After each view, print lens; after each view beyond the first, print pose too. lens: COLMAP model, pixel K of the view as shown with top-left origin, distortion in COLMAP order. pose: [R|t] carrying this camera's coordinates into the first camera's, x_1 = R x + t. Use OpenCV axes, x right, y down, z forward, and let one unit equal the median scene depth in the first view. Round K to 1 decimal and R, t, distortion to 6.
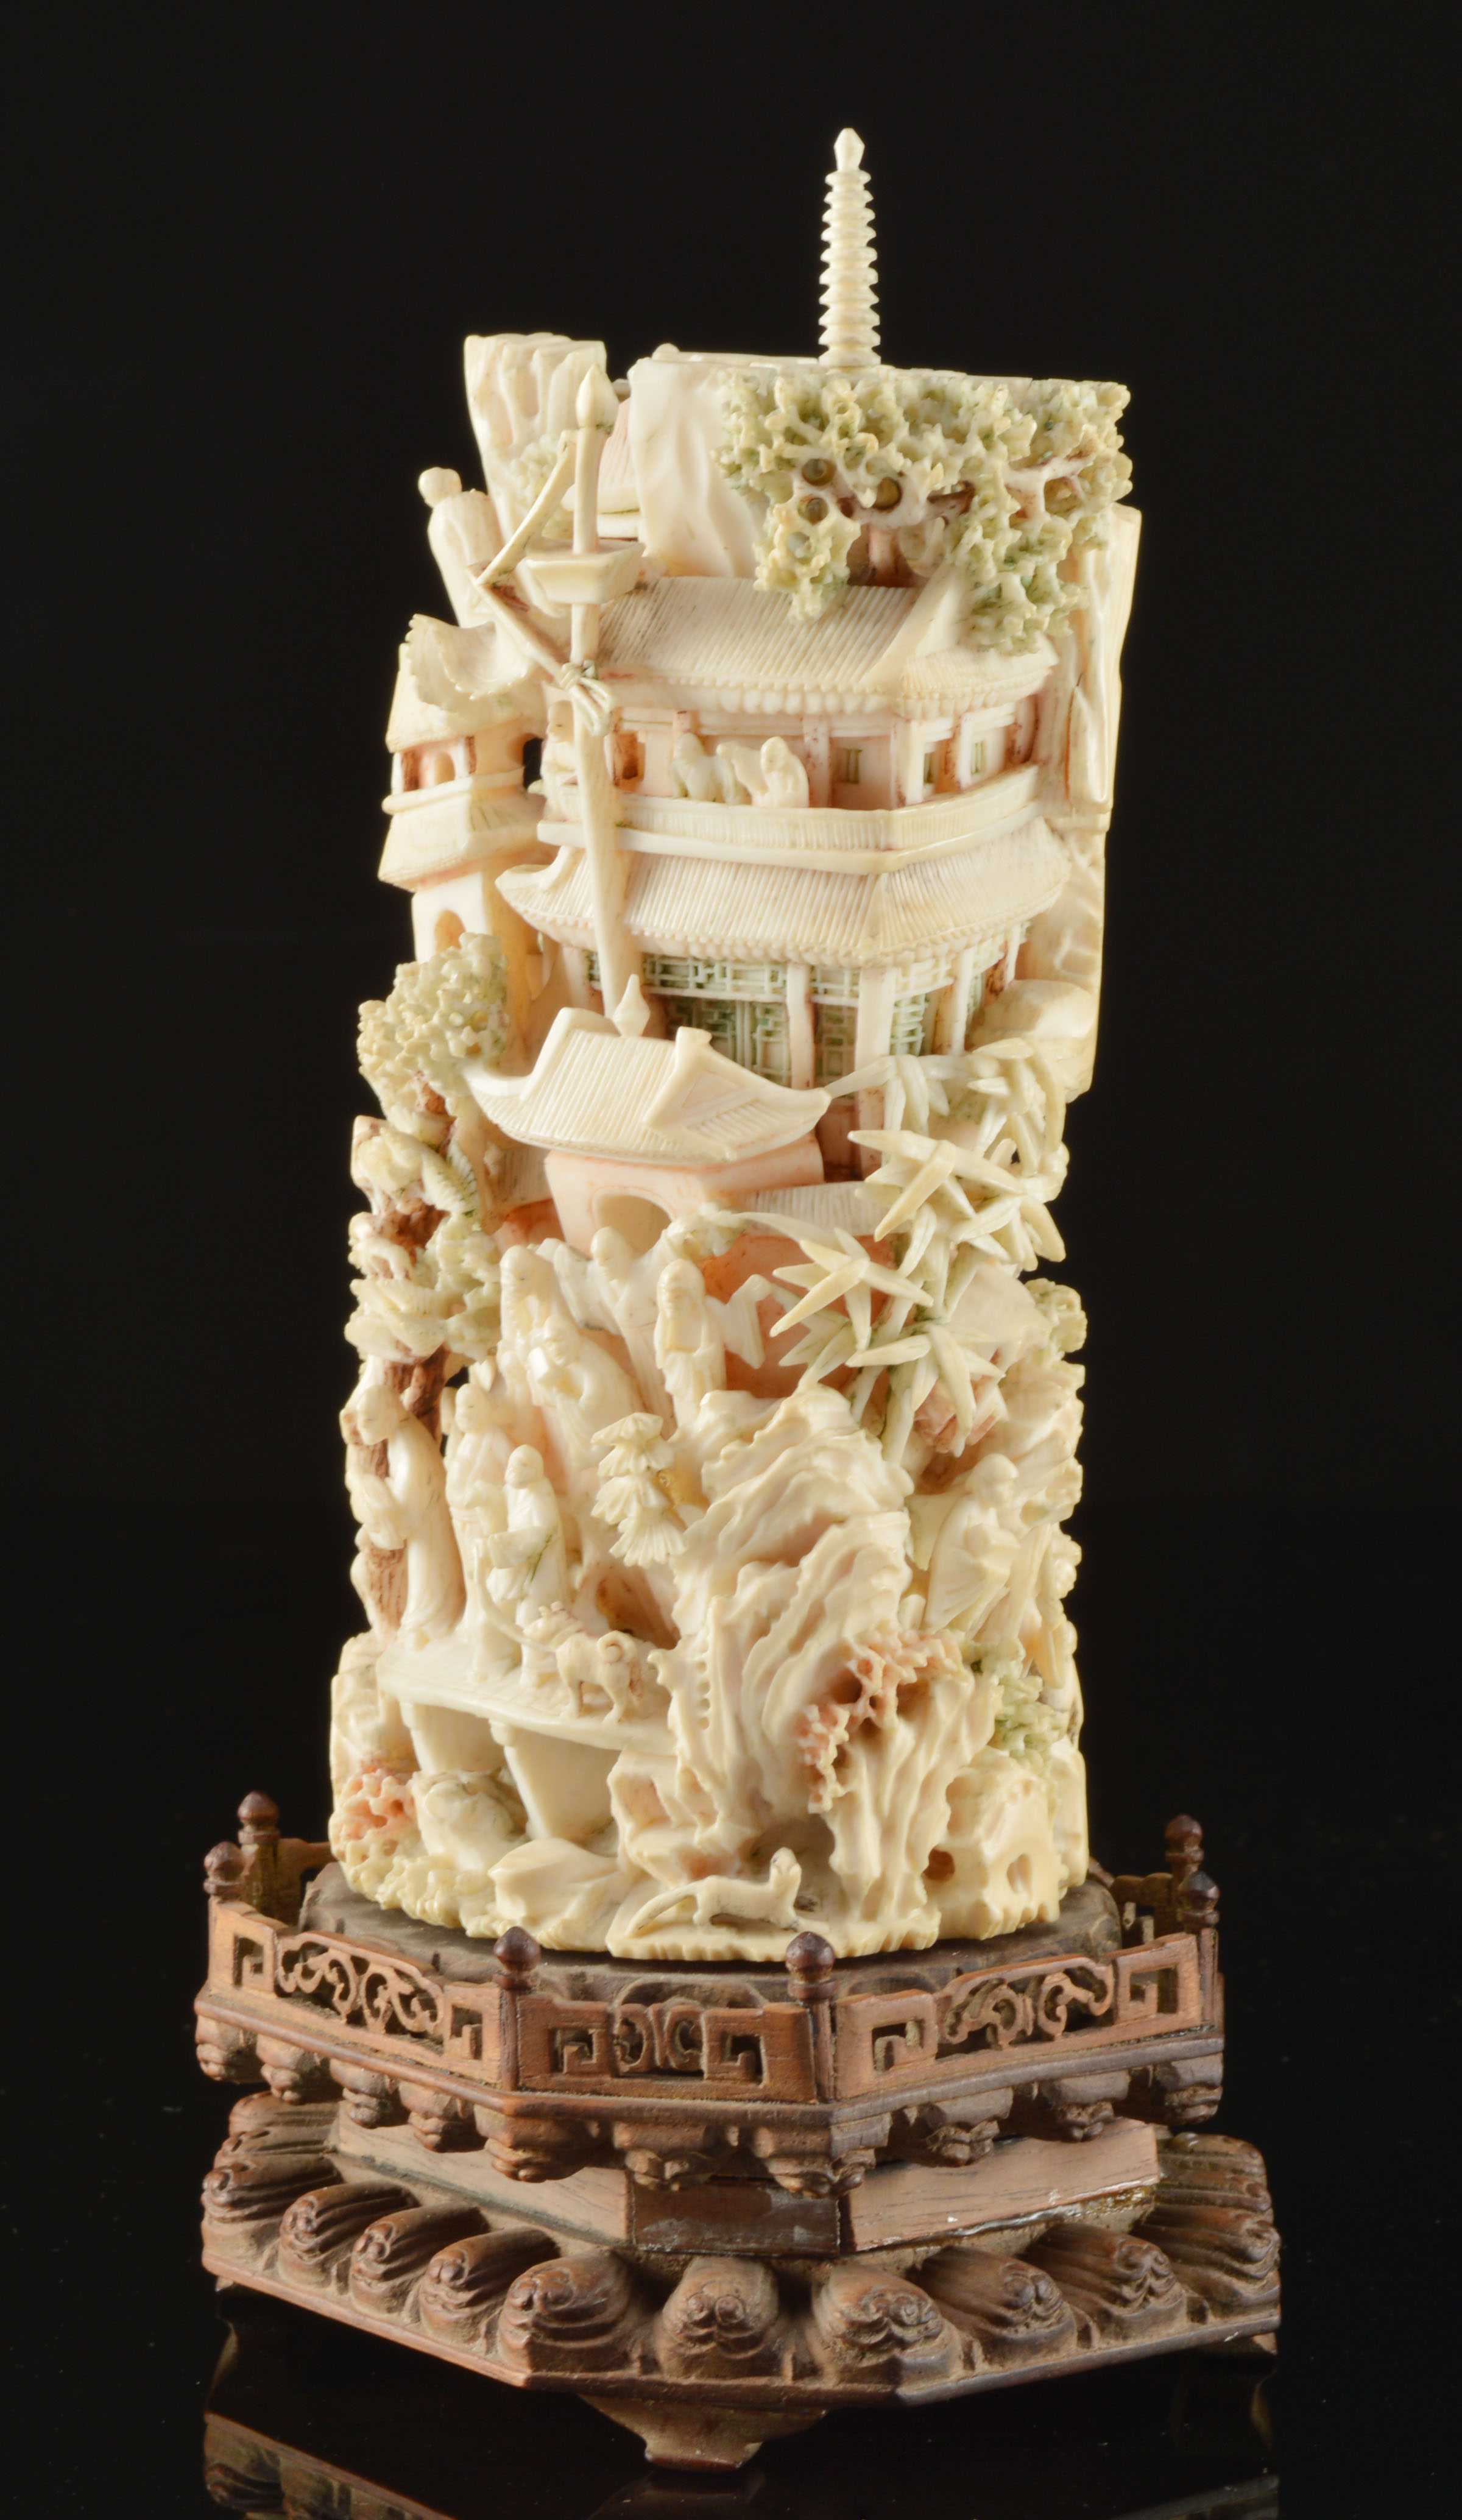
lens RADIAL K [[6232.8, 0, 731.0], [0, 6232.8, 1260.0], [0, 0, 1]] dist [-0.051803, -0.005539]
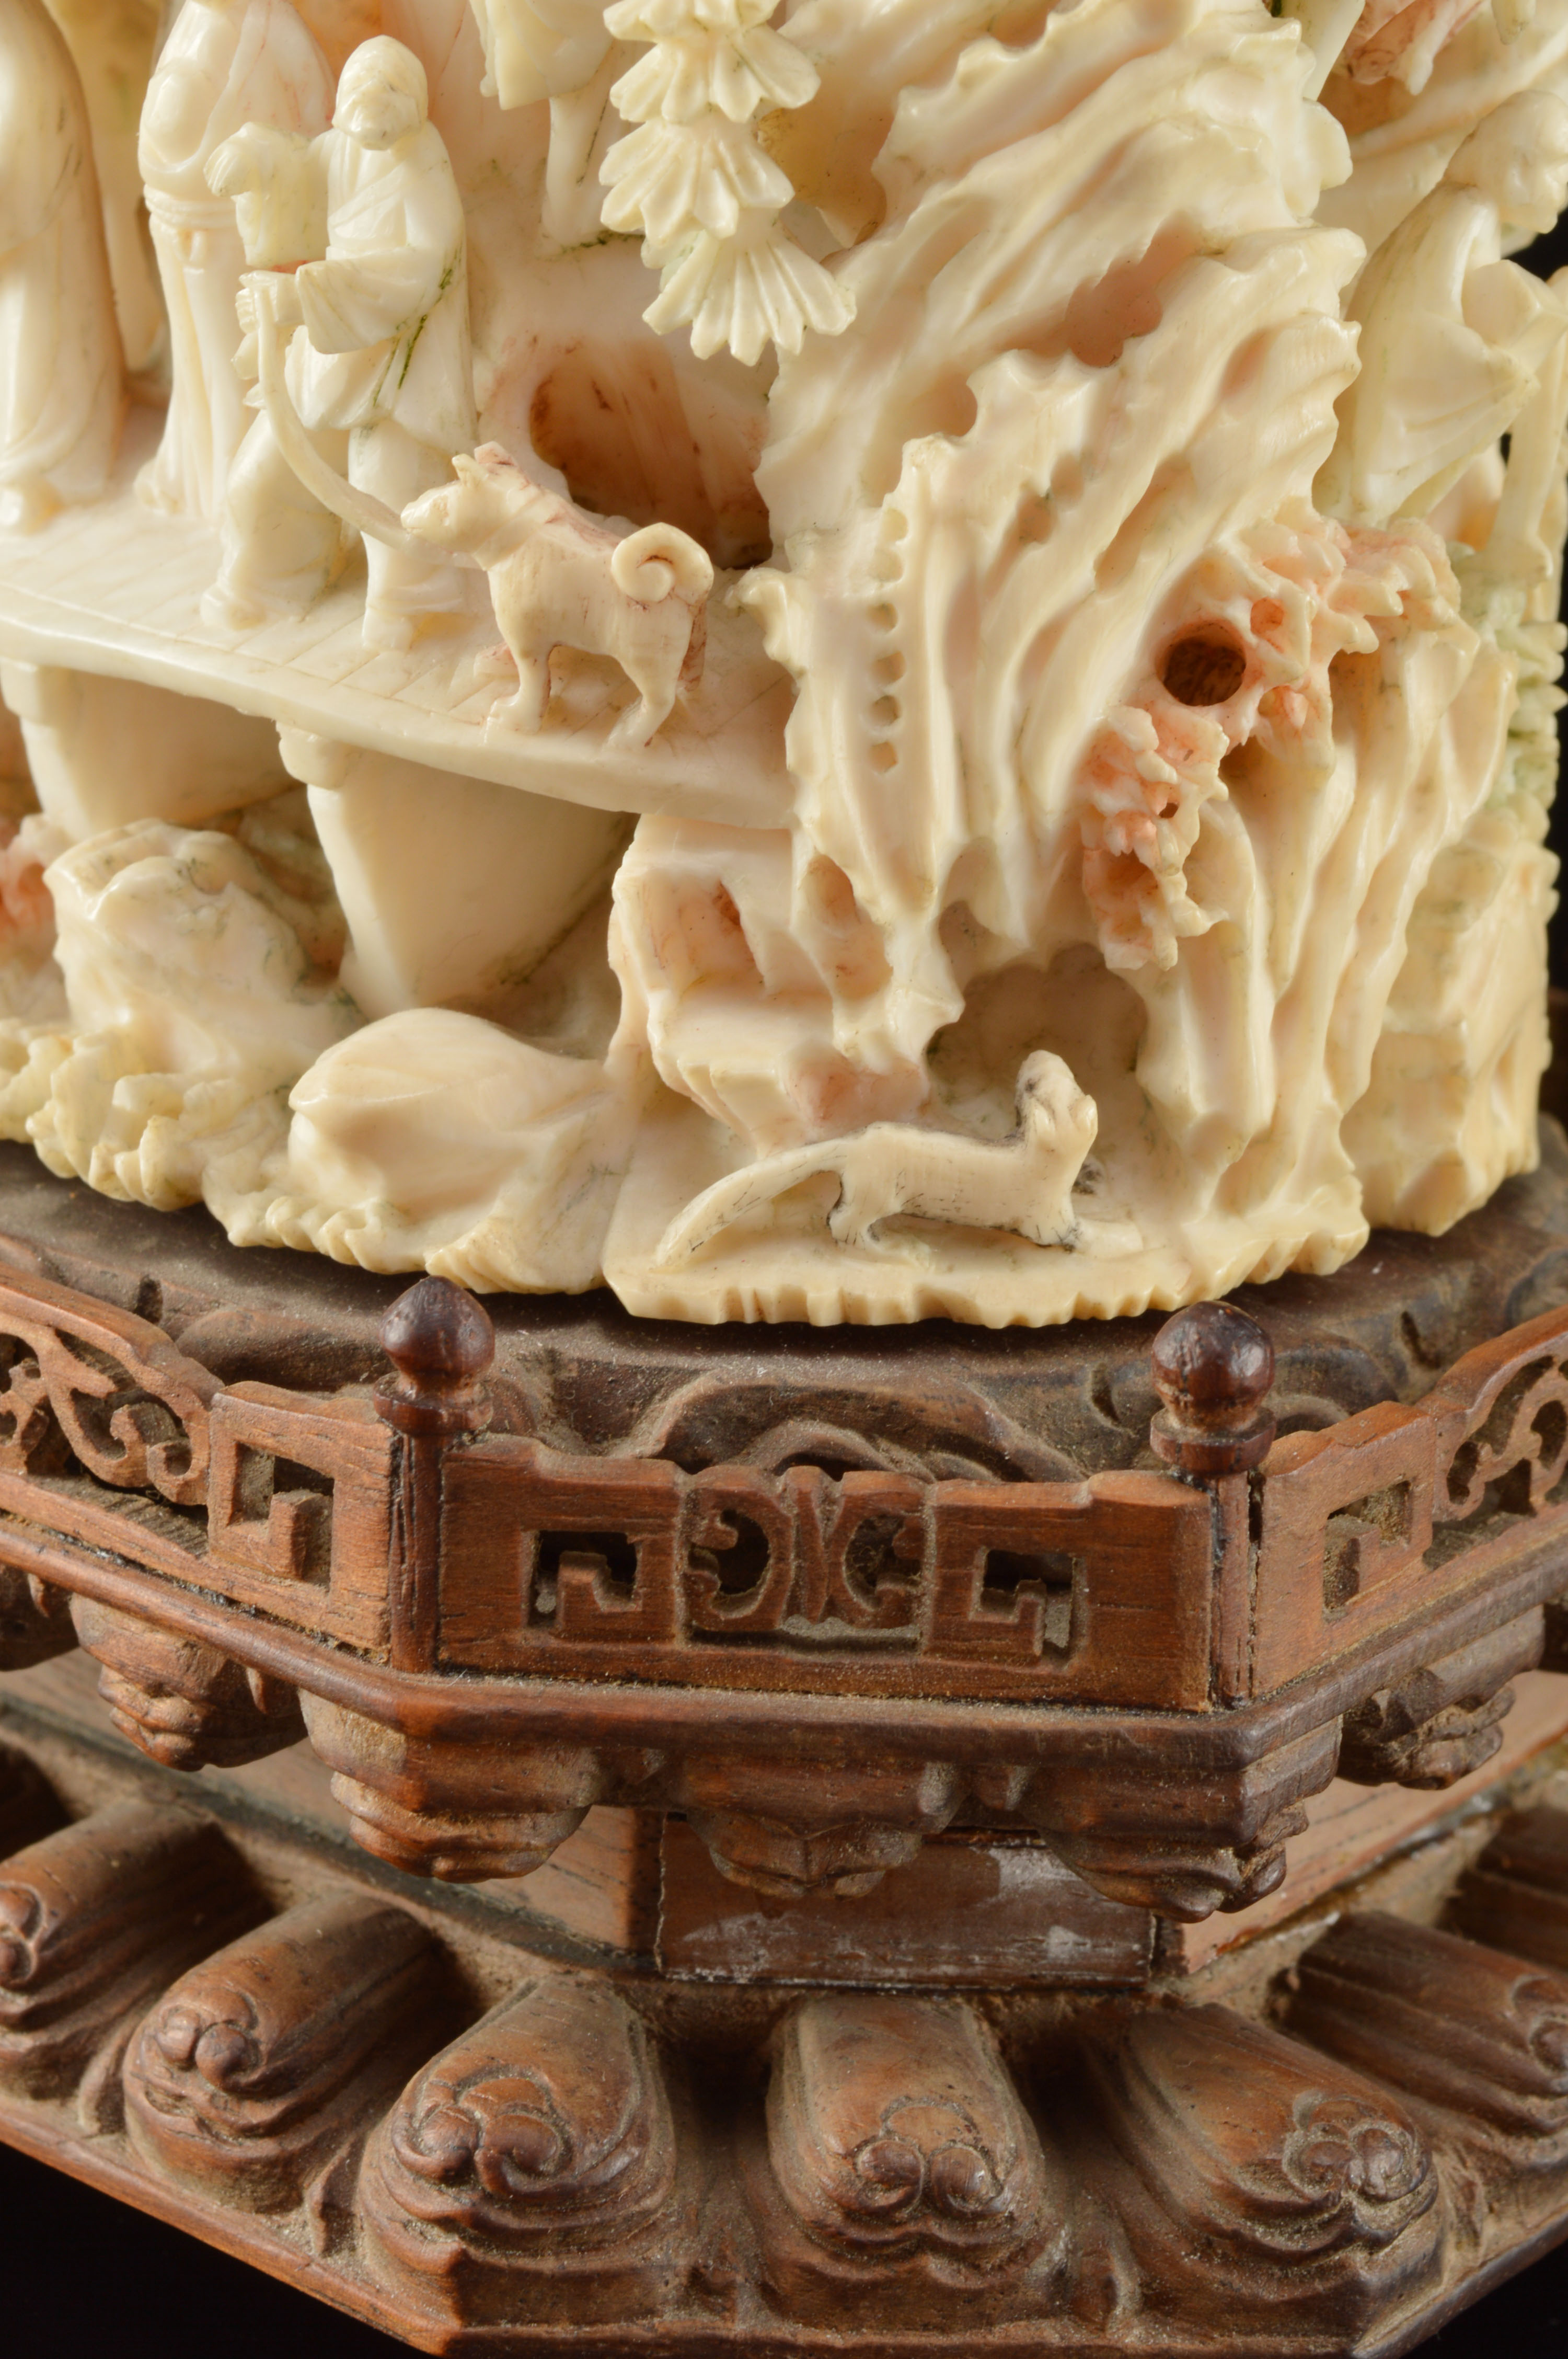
lens RADIAL K [[5359.0, 0, 784.0], [0, 5359.0, 1179.5], [0, 0, 1]] dist [0.028572, 0.024015]
pose [[0.971145, -0.025297, 0.237146, -0.092985], [-0.028897, 0.974552, 0.222292, 0.024142], [-0.236735, -0.222730, 0.945700, 0.666065]]
